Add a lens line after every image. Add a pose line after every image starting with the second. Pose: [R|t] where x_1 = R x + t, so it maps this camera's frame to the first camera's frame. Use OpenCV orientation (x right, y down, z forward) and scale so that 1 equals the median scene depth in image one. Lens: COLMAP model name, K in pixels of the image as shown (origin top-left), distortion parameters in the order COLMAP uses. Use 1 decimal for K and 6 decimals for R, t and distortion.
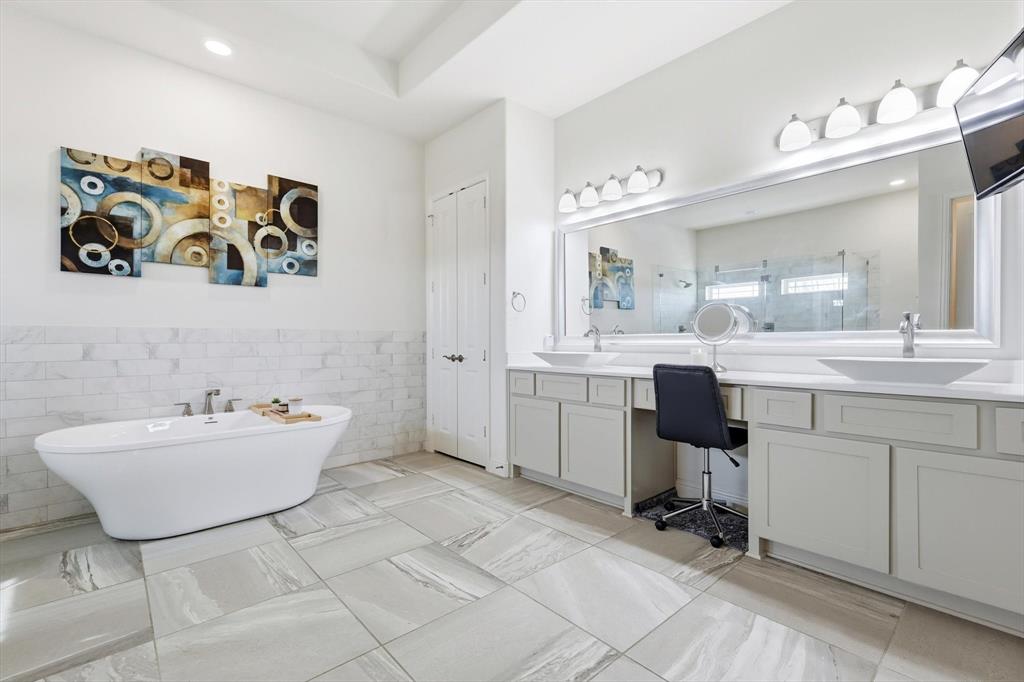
lens RADIAL K [[453.9, 0, 514.4], [0, 453.9, 342.8], [0, 0, 1]] dist [0.003340, -0.000447]
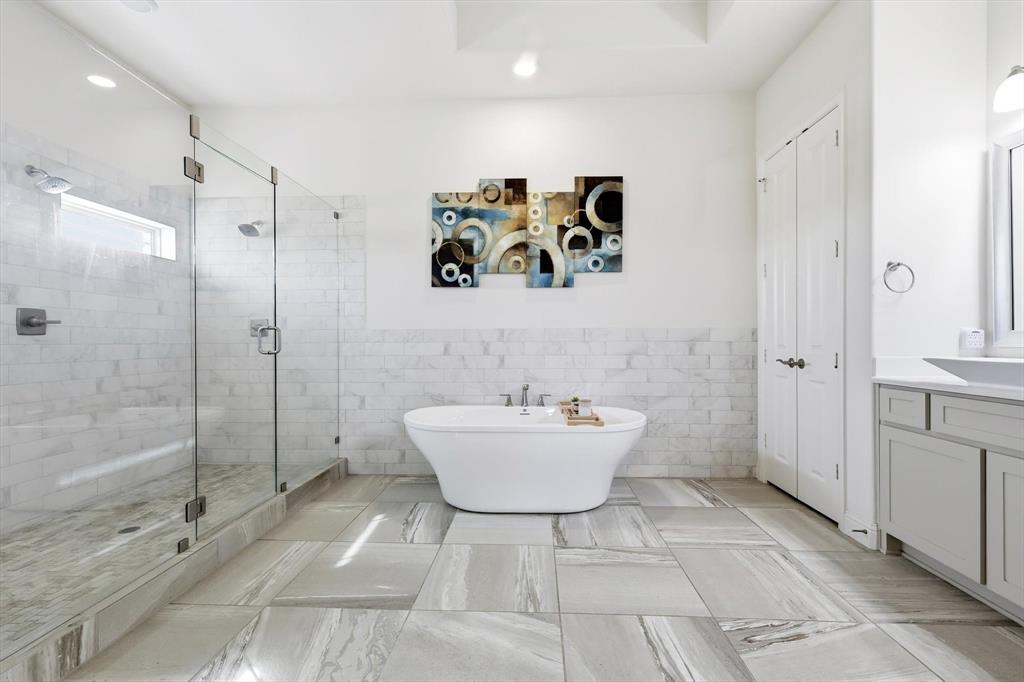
lens RADIAL K [[453.9, 0, 511.3], [0, 453.9, 340.0], [0, 0, 1]] dist [0.003340, -0.000447]
pose [[0.711947, -0.001327, -0.702232, 0.079774], [-0.002298, 0.999988, -0.004219, 0.000961], [0.702229, 0.004617, 0.711936, 0.194806]]
